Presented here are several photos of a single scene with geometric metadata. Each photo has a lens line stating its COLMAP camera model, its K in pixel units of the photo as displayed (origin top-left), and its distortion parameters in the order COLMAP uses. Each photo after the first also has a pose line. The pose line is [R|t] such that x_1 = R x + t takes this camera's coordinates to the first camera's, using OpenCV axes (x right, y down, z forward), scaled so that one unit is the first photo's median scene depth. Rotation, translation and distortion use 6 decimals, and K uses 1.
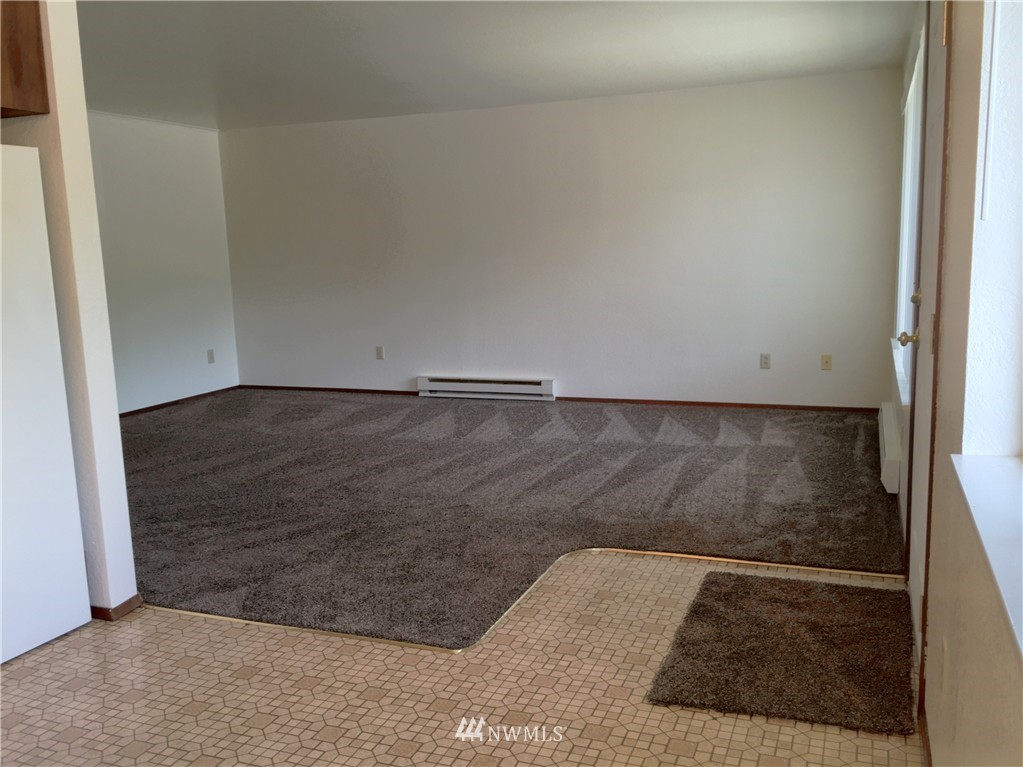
lens RADIAL K [[887.8, 0, 511.5], [0, 887.8, 383.5], [0, 0, 1]] dist [0.038570, -0.057961]
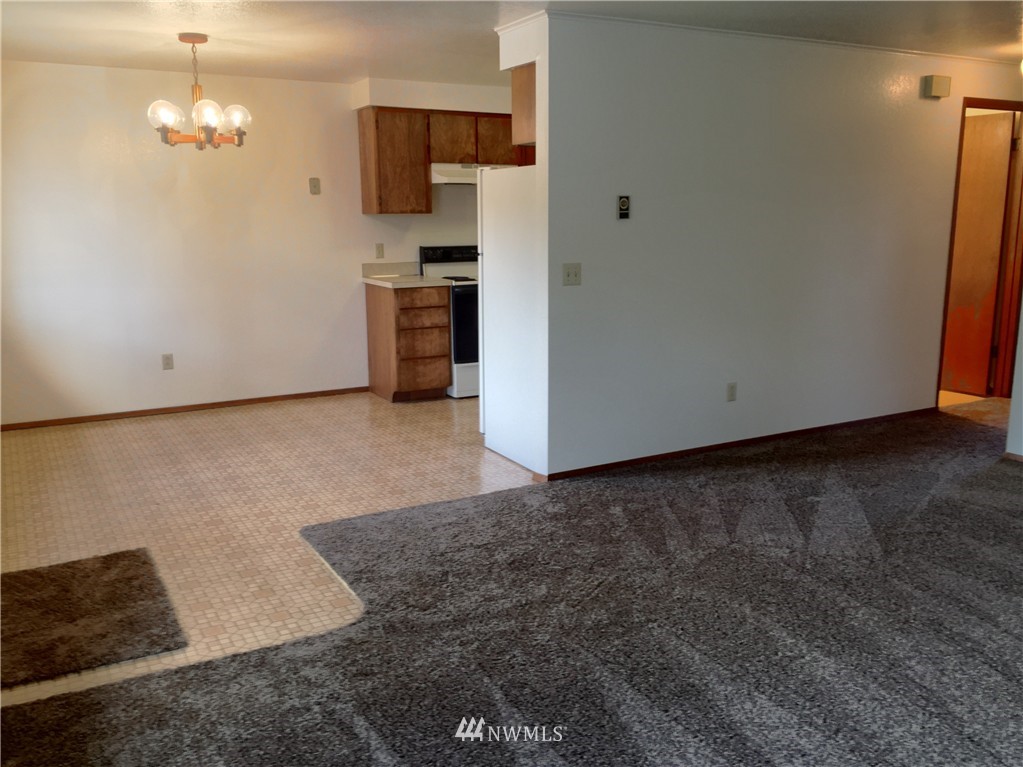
lens RADIAL K [[887.8, 0, 511.5], [0, 887.8, 383.5], [0, 0, 1]] dist [0.038570, -0.057961]
pose [[-0.625763, 0.180376, -0.758871, 0.726454], [-0.097180, 0.947286, 0.305295, -0.359765], [0.773936, 0.264790, -0.575248, 1.924014]]
